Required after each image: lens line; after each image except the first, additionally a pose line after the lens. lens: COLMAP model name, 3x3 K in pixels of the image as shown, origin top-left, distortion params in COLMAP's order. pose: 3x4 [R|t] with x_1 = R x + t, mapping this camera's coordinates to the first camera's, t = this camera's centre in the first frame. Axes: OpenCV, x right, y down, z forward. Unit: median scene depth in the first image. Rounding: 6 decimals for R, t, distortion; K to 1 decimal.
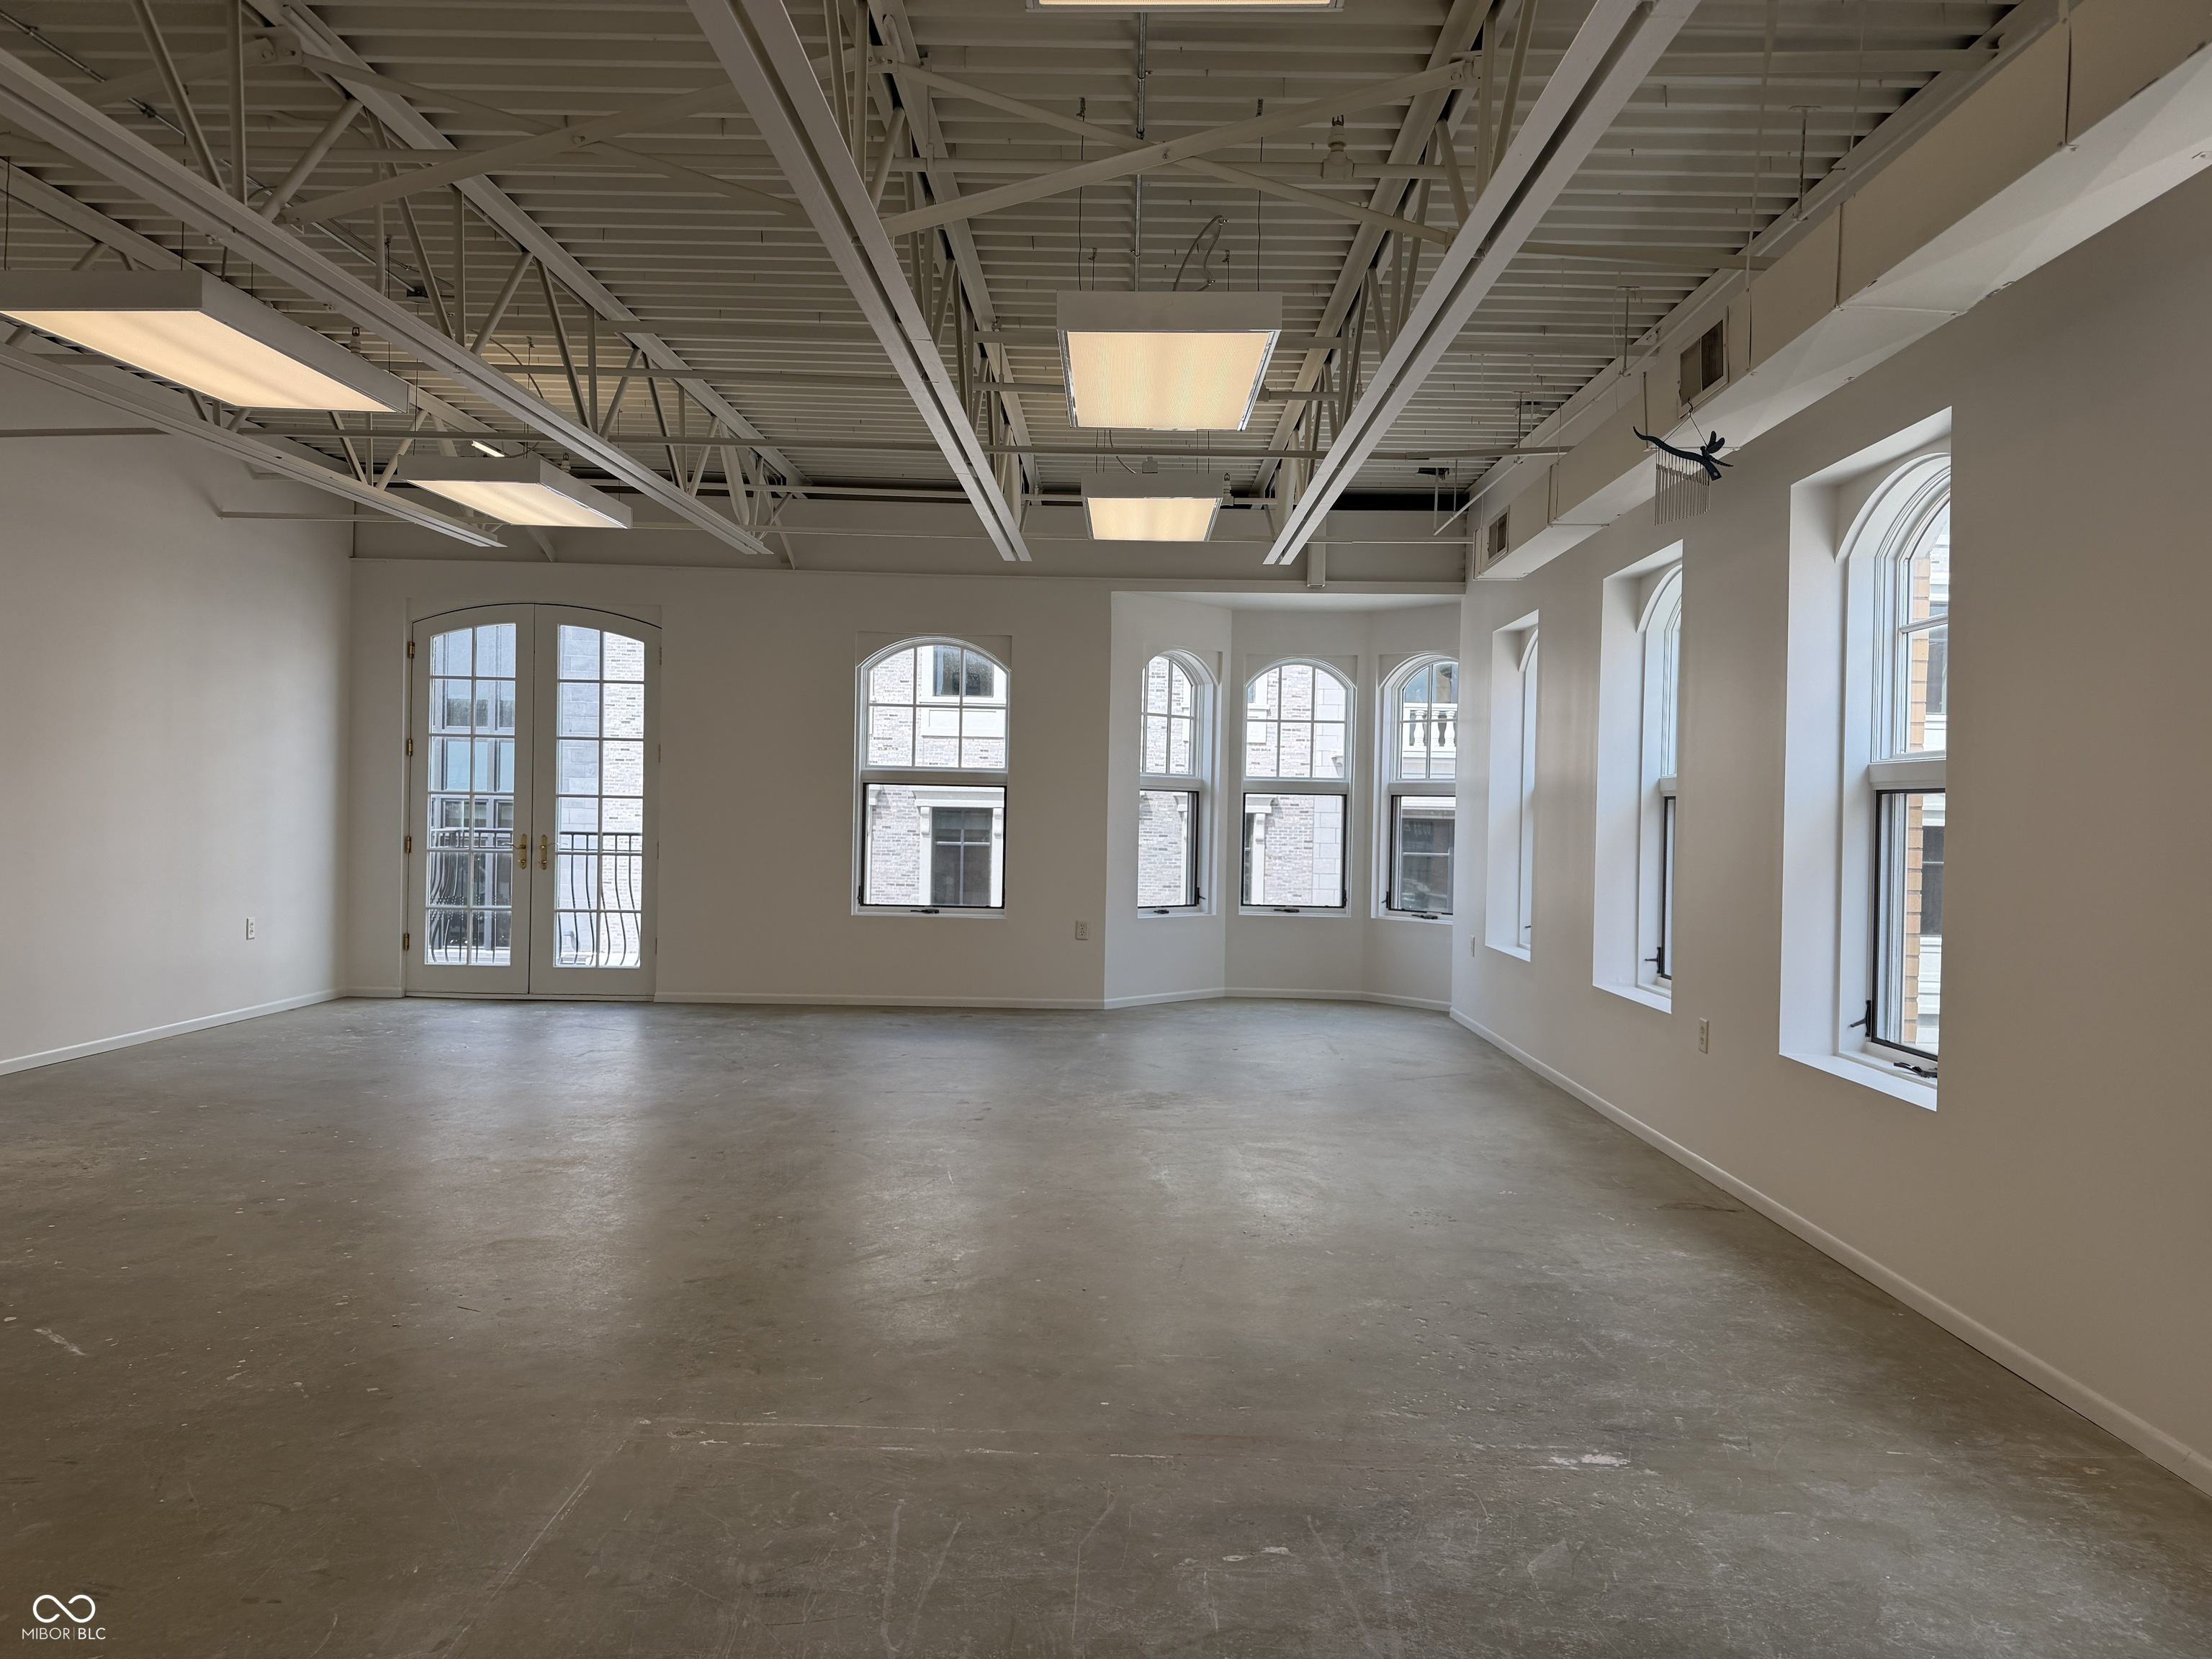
lens RADIAL K [[1572.5, 0, 1104.6], [0, 1572.5, 809.8], [0, 0, 1]] dist [0.084905, -0.117237]
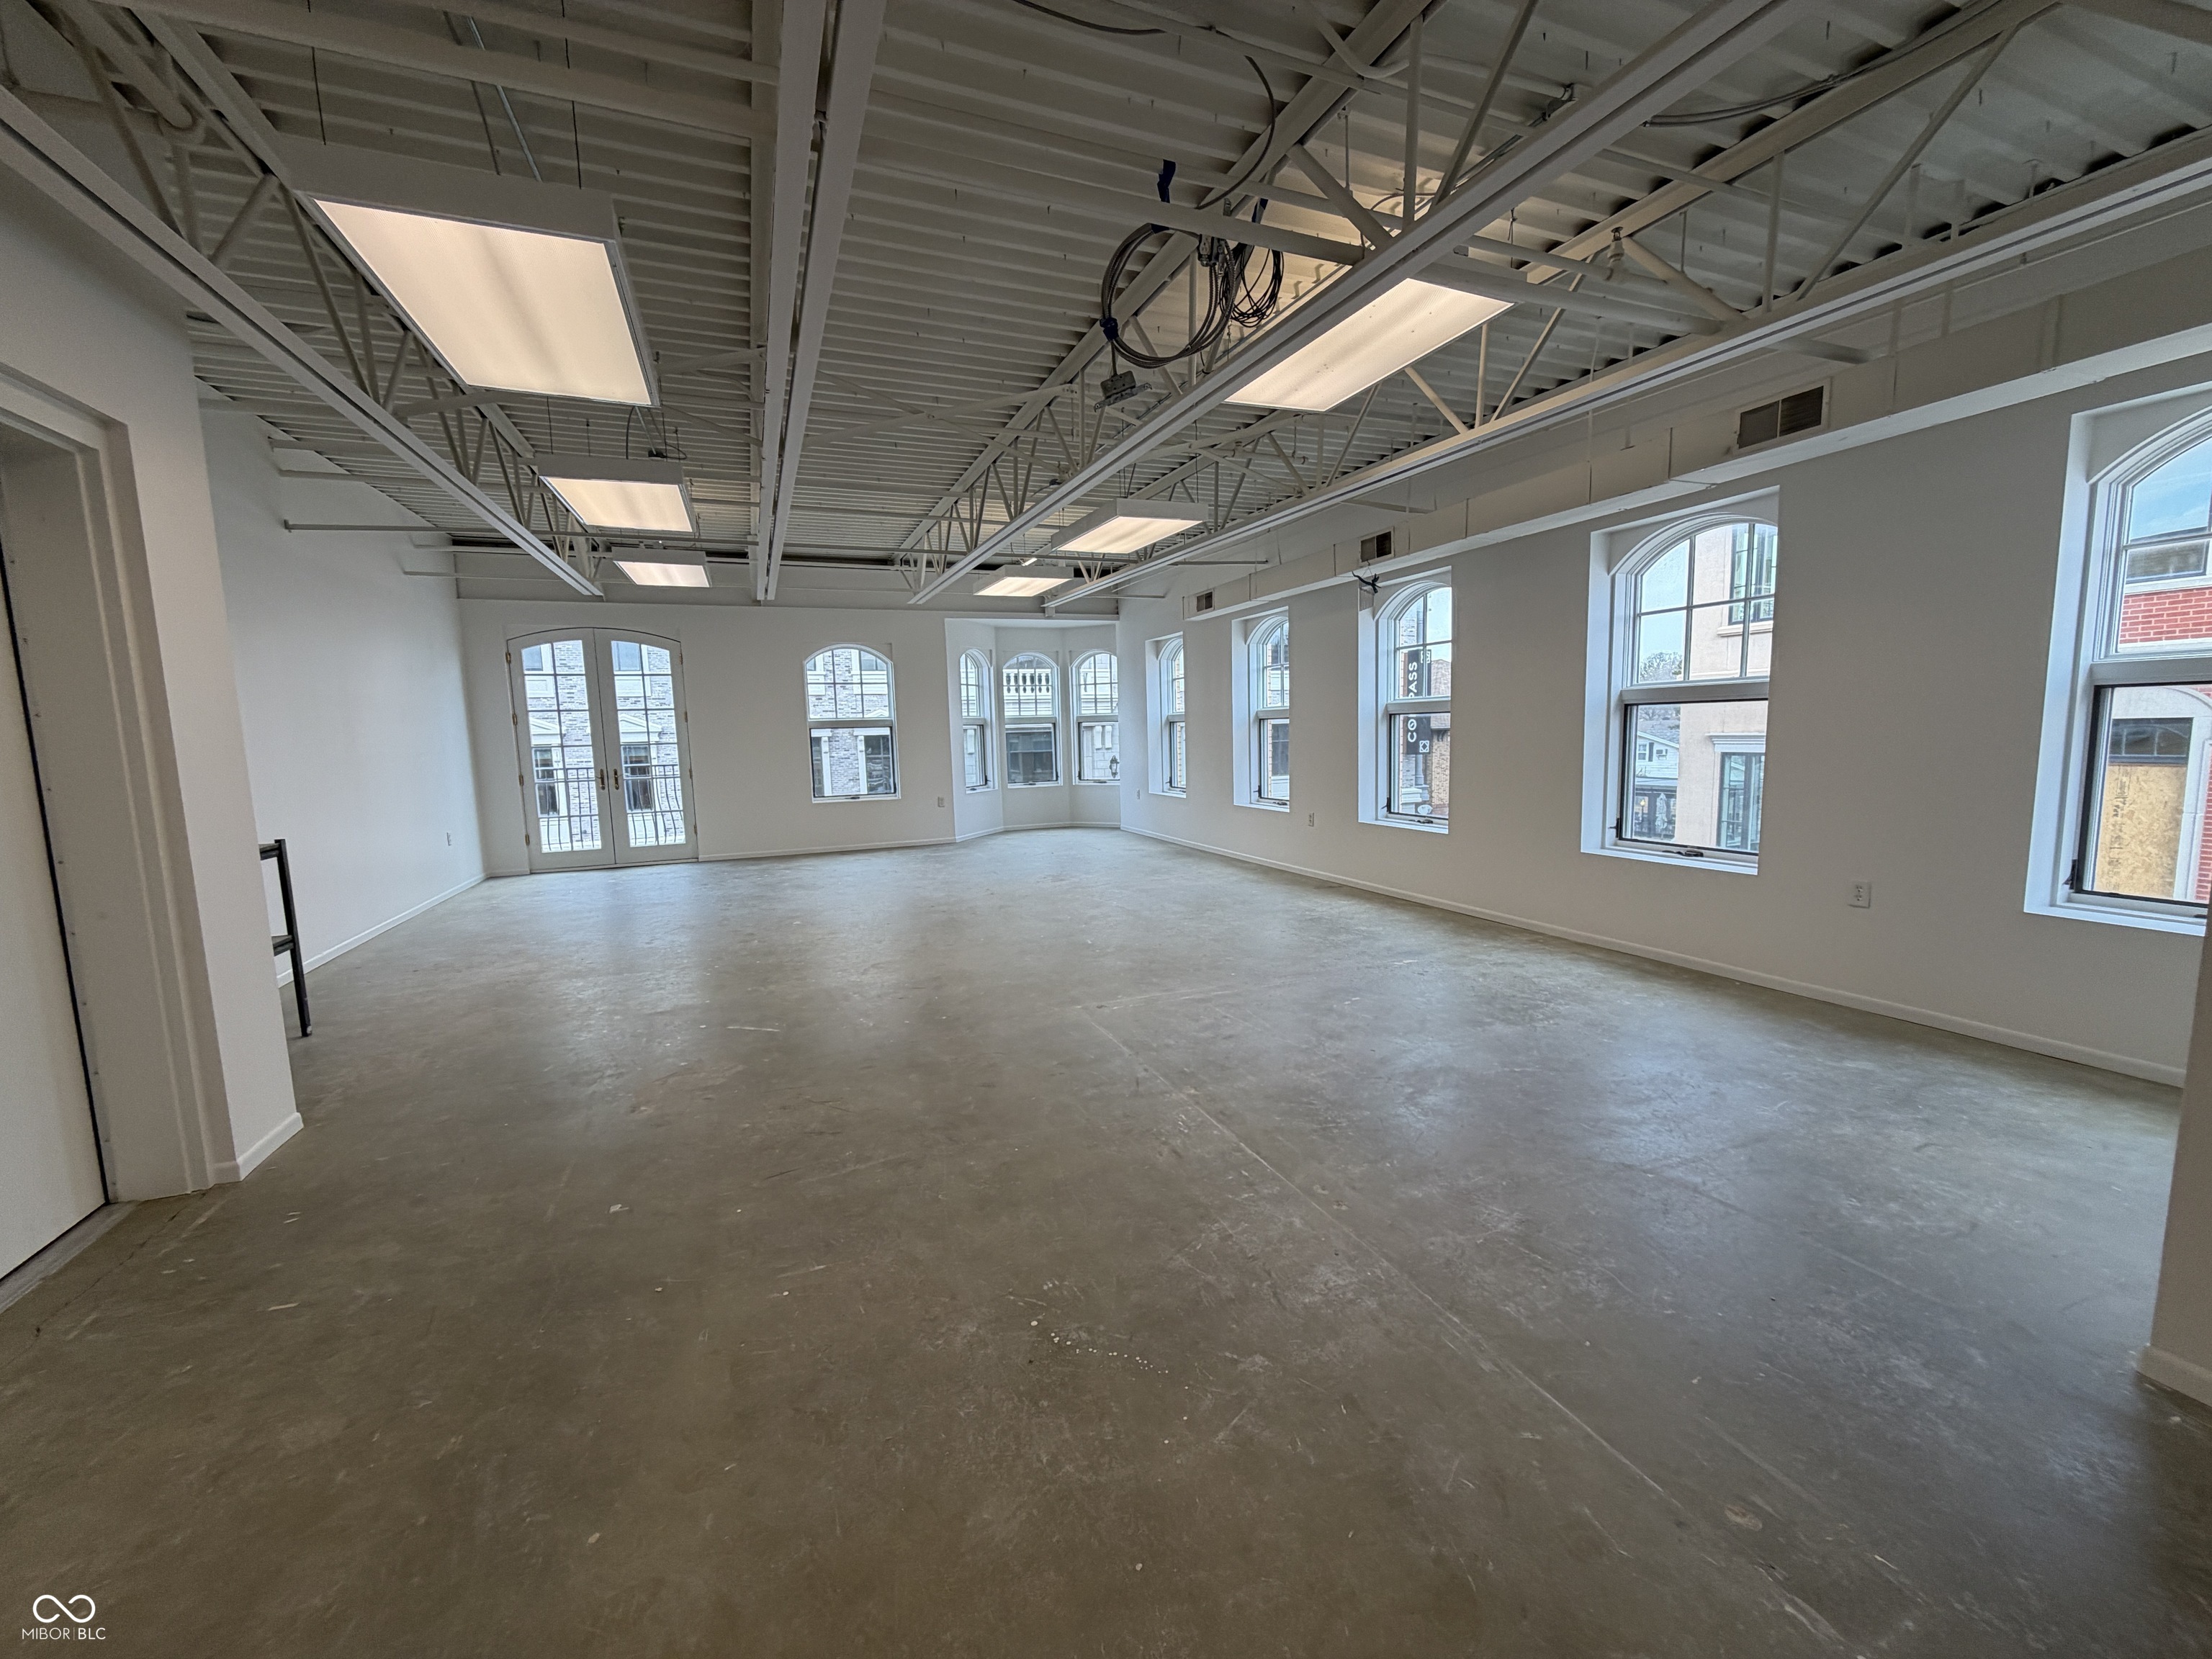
lens RADIAL K [[890.3, 0, 1109.5], [0, 890.3, 826.8], [0, 0, 1]] dist [0.009148, -0.000180]
pose [[0.920747, -0.087829, 0.380146, -0.237852], [0.045564, 0.991872, 0.118803, -0.011640], [-0.387491, -0.092067, 0.917265, -0.067362]]
